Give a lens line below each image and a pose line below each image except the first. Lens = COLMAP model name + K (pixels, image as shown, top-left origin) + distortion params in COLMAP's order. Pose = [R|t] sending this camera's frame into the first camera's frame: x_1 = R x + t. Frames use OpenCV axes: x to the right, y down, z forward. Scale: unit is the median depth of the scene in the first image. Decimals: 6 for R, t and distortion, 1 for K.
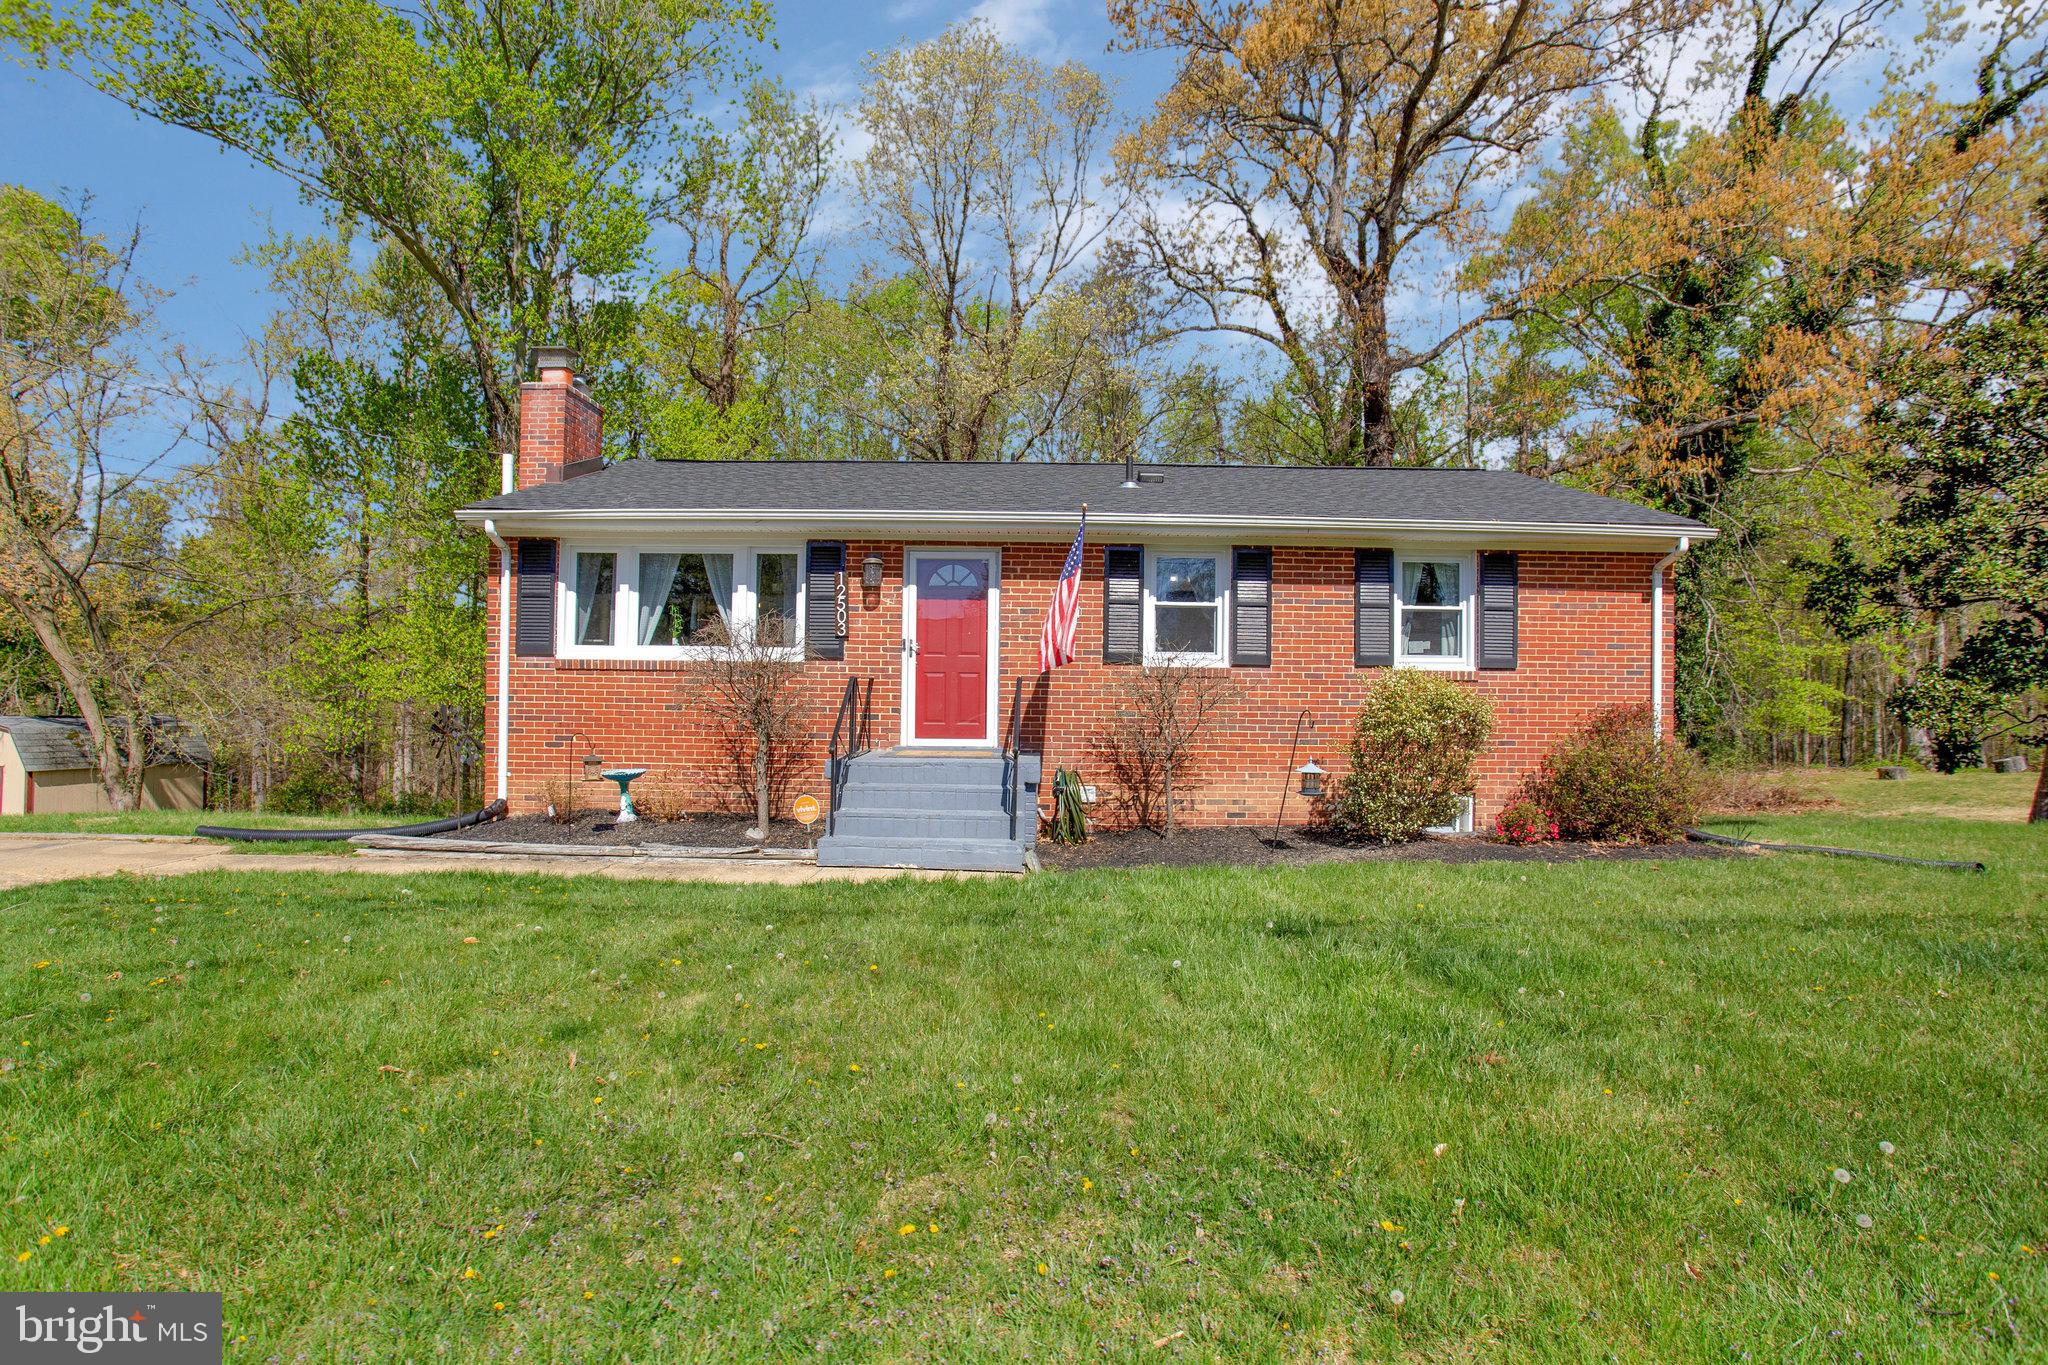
lens RADIAL K [[908.5, 0, 1021.7], [0, 908.5, 639.3], [0, 0, 1]] dist [-0.030529, 0.000036]
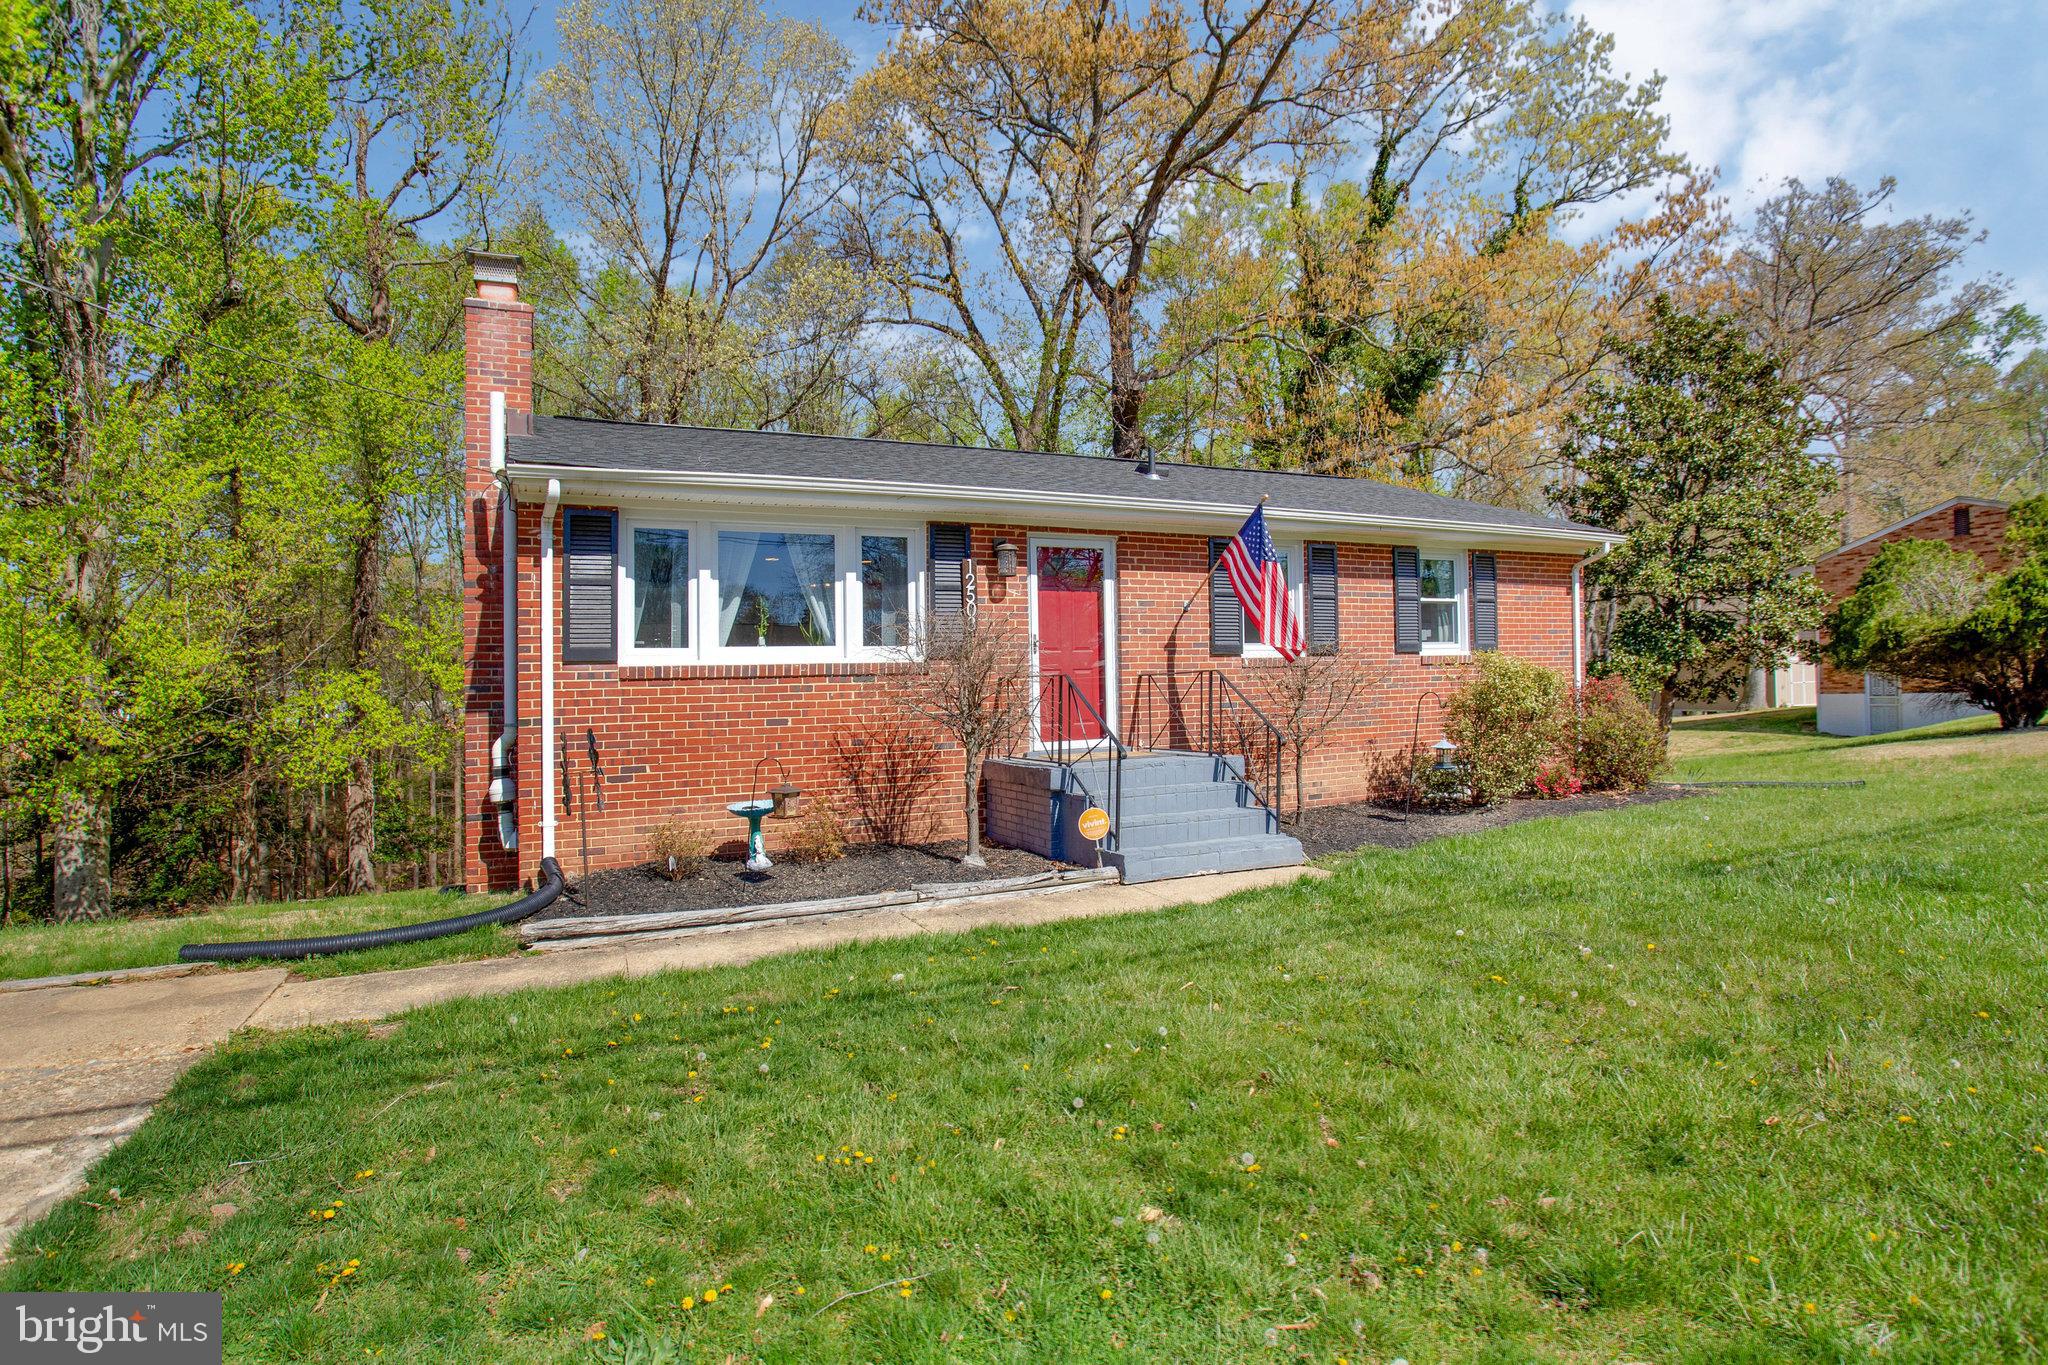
lens RADIAL K [[928.8, 0, 1020.6], [0, 928.8, 645.5], [0, 0, 1]] dist [-0.029875, 0.000500]
pose [[0.921571, -0.019444, 0.387723, -0.496572], [0.016104, 0.999800, 0.011862, 0.000012], [-0.387877, -0.004688, 0.921699, 0.143692]]
